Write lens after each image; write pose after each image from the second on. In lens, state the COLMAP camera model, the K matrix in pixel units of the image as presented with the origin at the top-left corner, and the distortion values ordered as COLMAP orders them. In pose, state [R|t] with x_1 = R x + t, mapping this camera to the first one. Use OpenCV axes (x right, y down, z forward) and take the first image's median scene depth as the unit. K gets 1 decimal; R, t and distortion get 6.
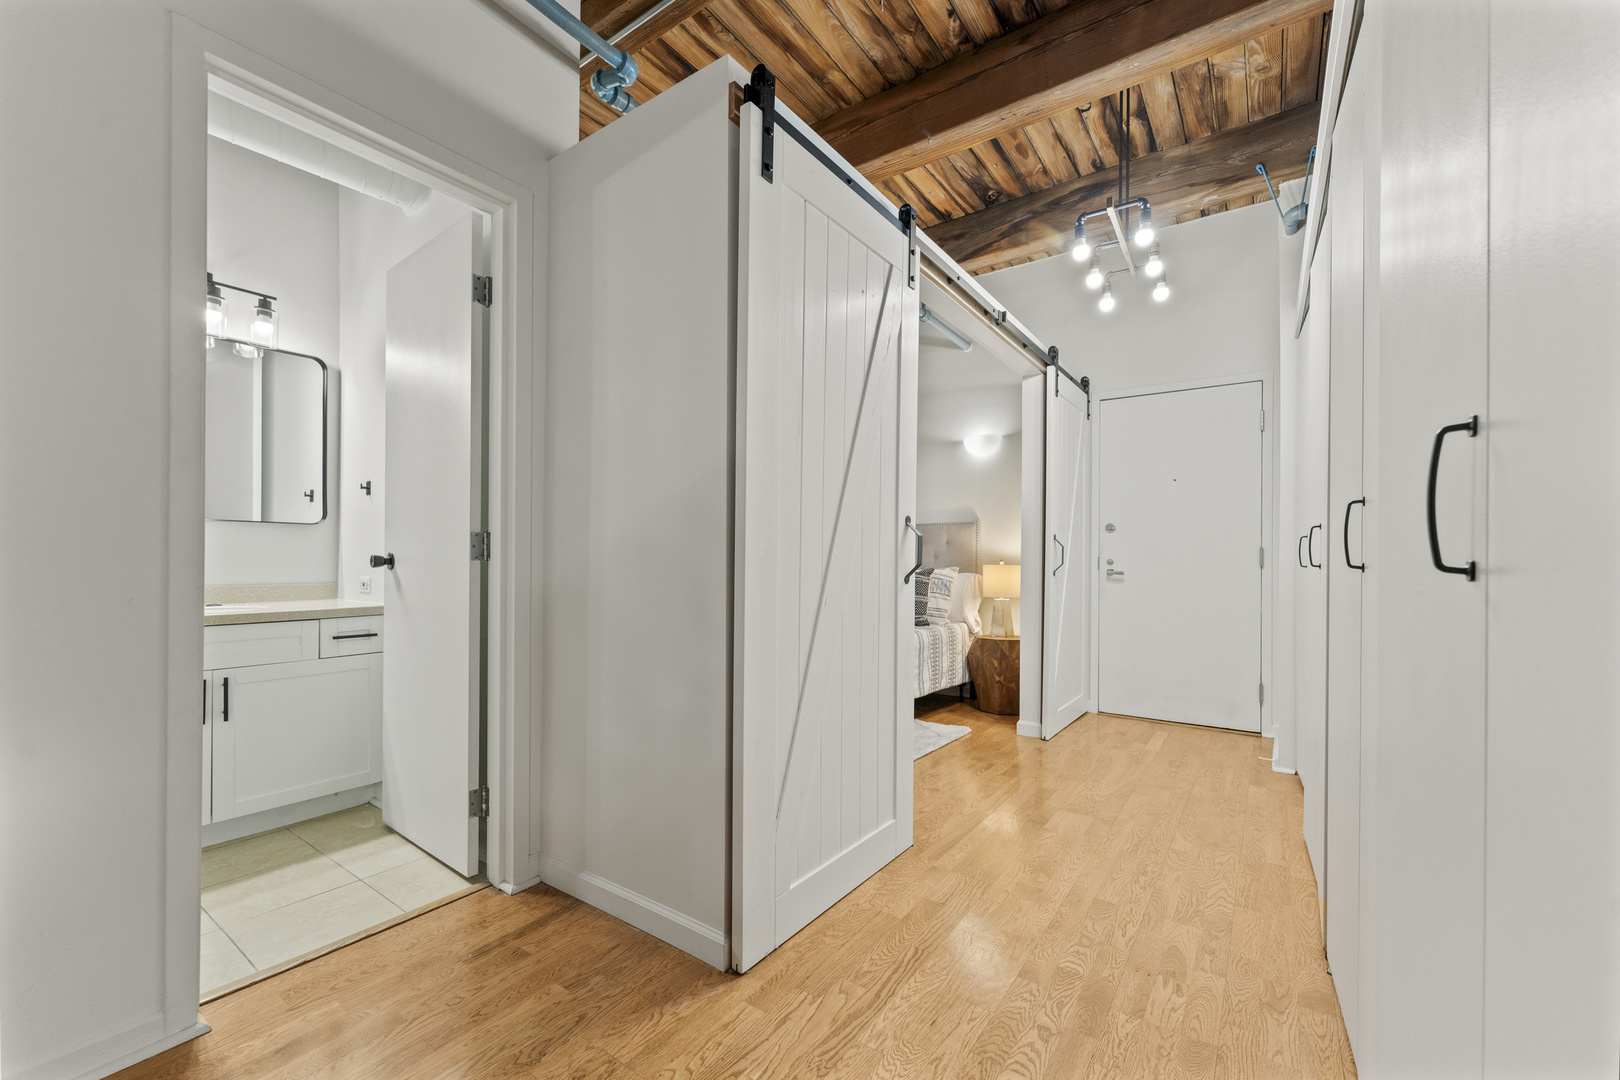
lens RADIAL K [[655.8, 0, 810.9], [0, 655.8, 556.2], [0, 0, 1]] dist [0.000998, 0.000050]
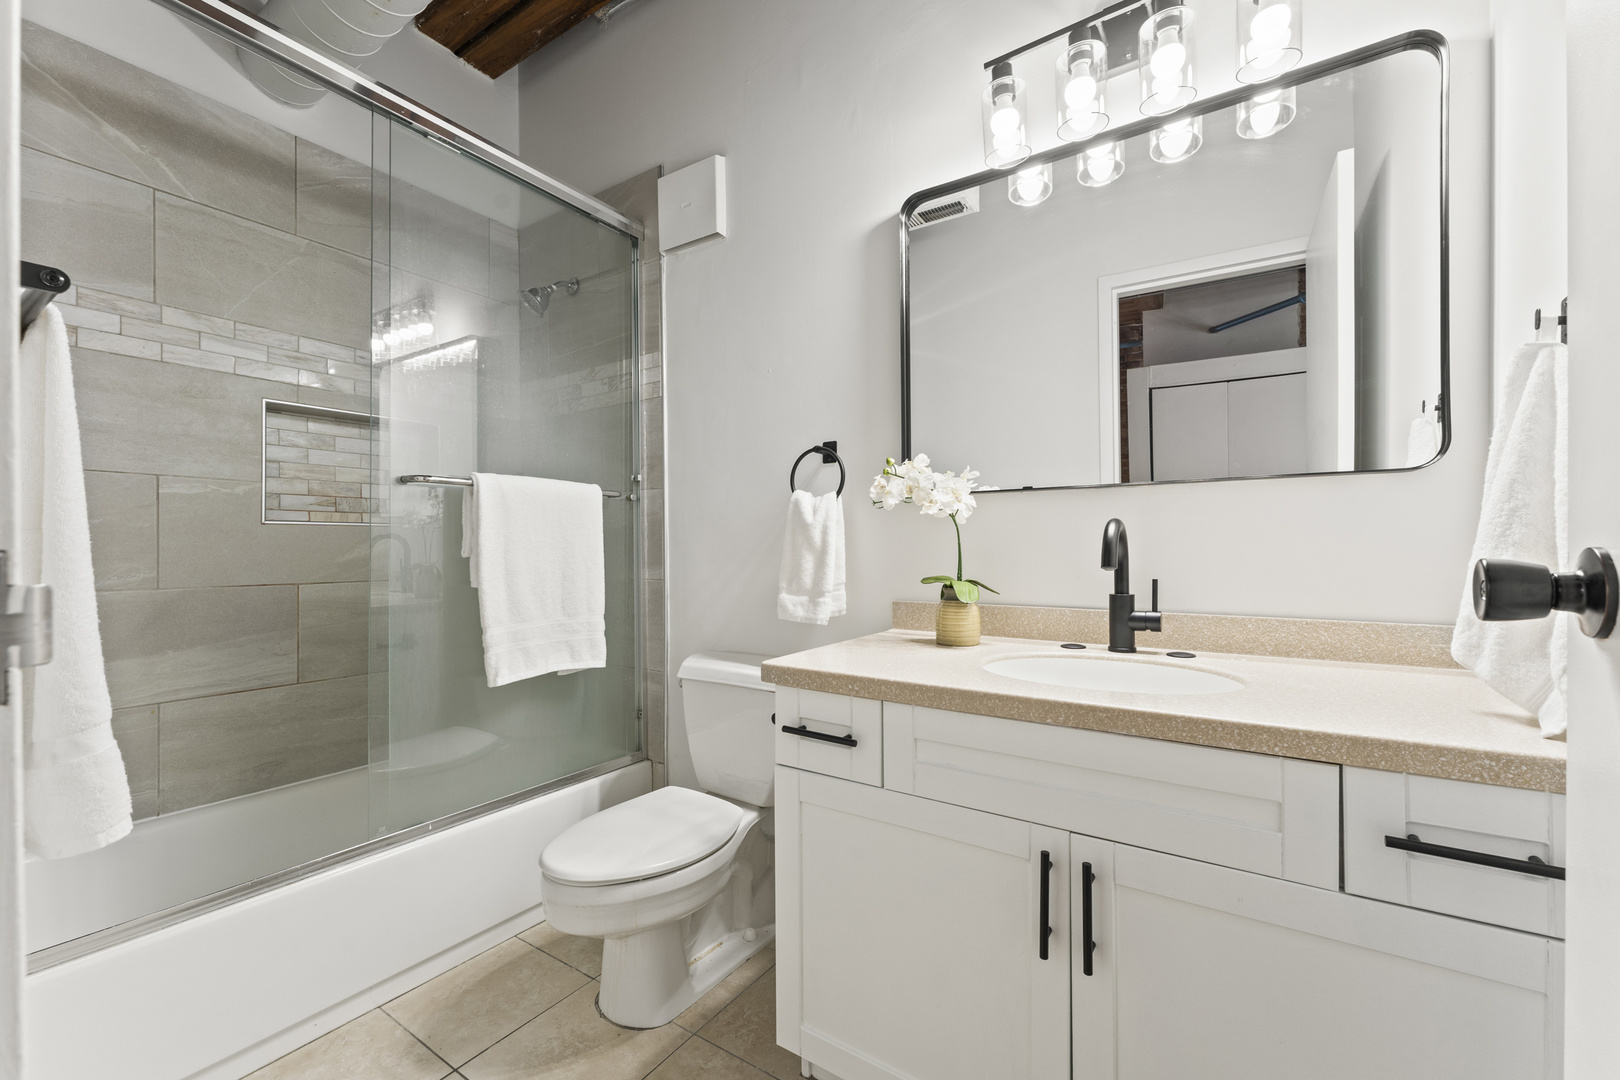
lens RADIAL K [[655.8, 0, 813.2], [0, 655.8, 542.8], [0, 0, 1]] dist [0.000998, 0.000050]
pose [[0.025372, -0.012624, -0.999598, -0.443223], [0.011262, 0.999860, -0.012341, -0.006030], [0.999615, -0.010944, 0.025511, 0.741419]]
